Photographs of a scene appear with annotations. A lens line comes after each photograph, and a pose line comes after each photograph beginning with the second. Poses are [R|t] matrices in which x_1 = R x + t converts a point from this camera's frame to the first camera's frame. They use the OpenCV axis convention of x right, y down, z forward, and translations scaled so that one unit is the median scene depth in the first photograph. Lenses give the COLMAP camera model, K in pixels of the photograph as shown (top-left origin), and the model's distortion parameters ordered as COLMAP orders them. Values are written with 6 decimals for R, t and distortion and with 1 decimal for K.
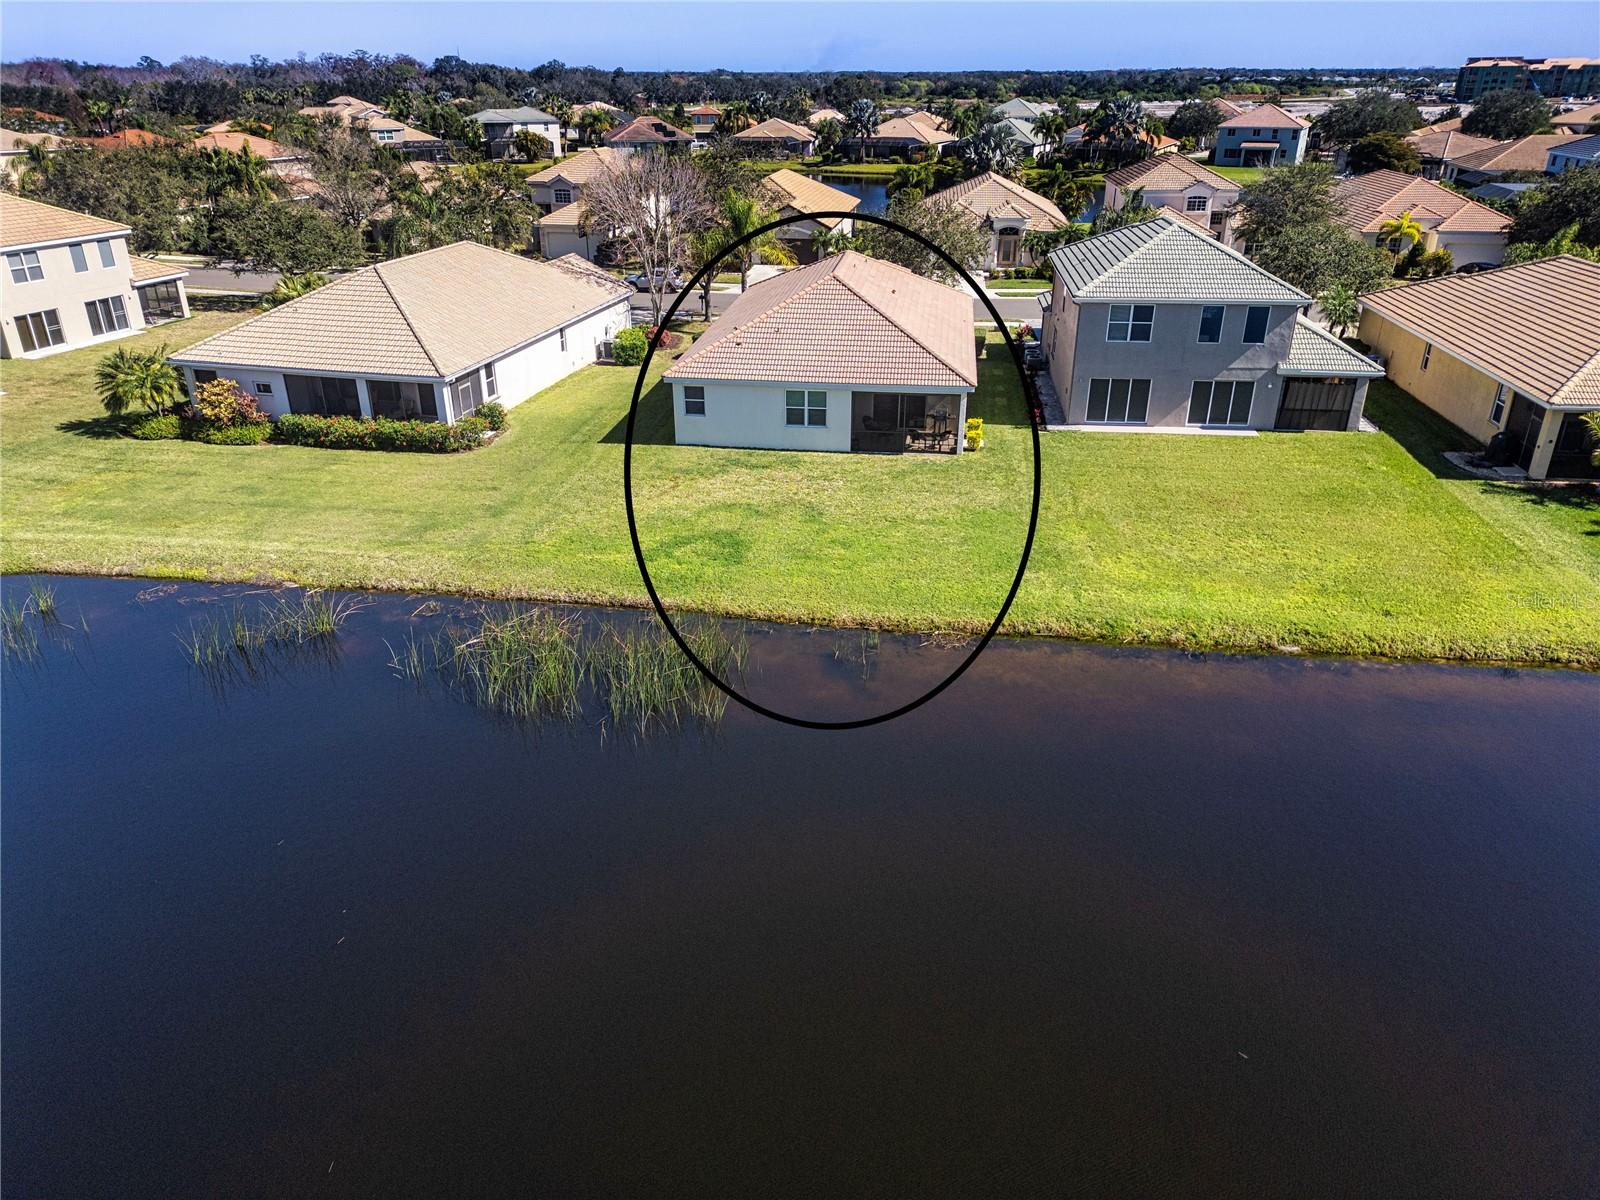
lens RADIAL K [[1117.4, 0, 800.0], [0, 1117.4, 600.0], [0, 0, 1]] dist [0.062544, -0.064066]
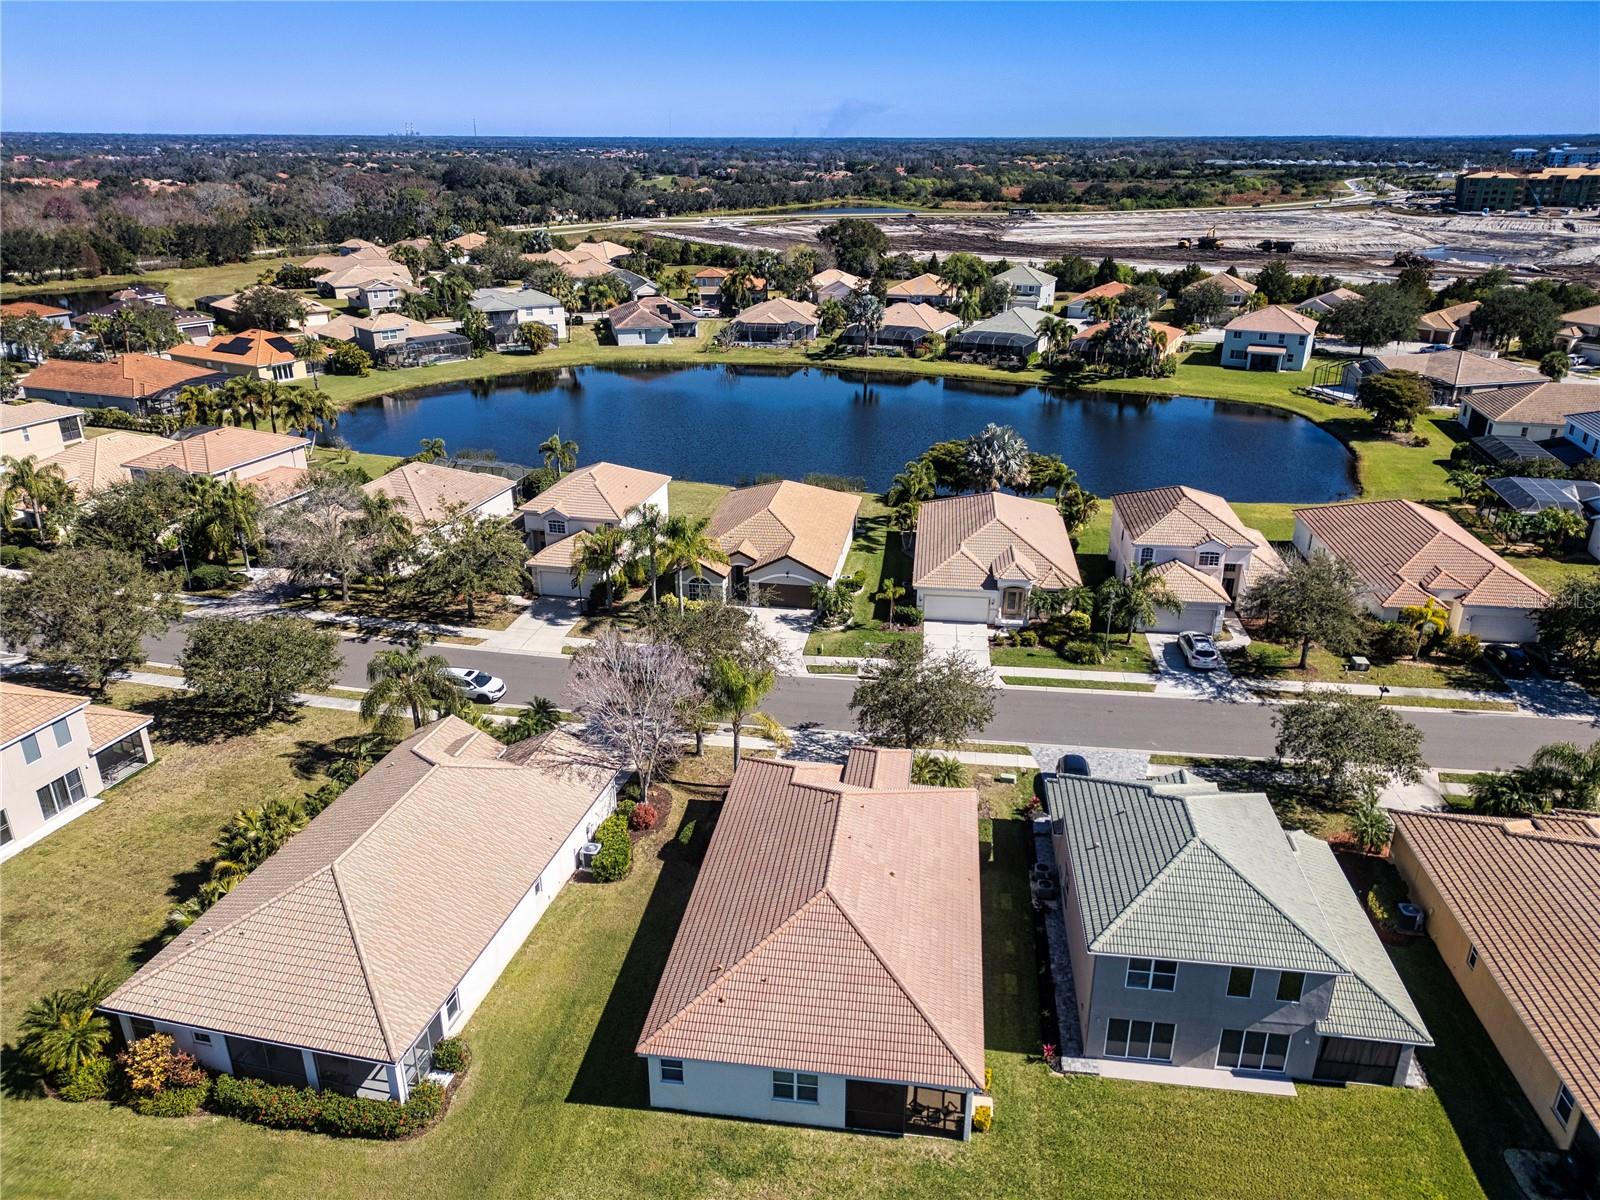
lens RADIAL K [[1117.4, 0, 800.0], [0, 1117.4, 600.0], [0, 0, 1]] dist [0.062544, -0.064066]
pose [[0.999976, 0.000266, -0.006968, 0.014621], [-0.000605, 0.998814, -0.048682, -0.482118], [0.006946, 0.048685, 0.998790, 0.068857]]
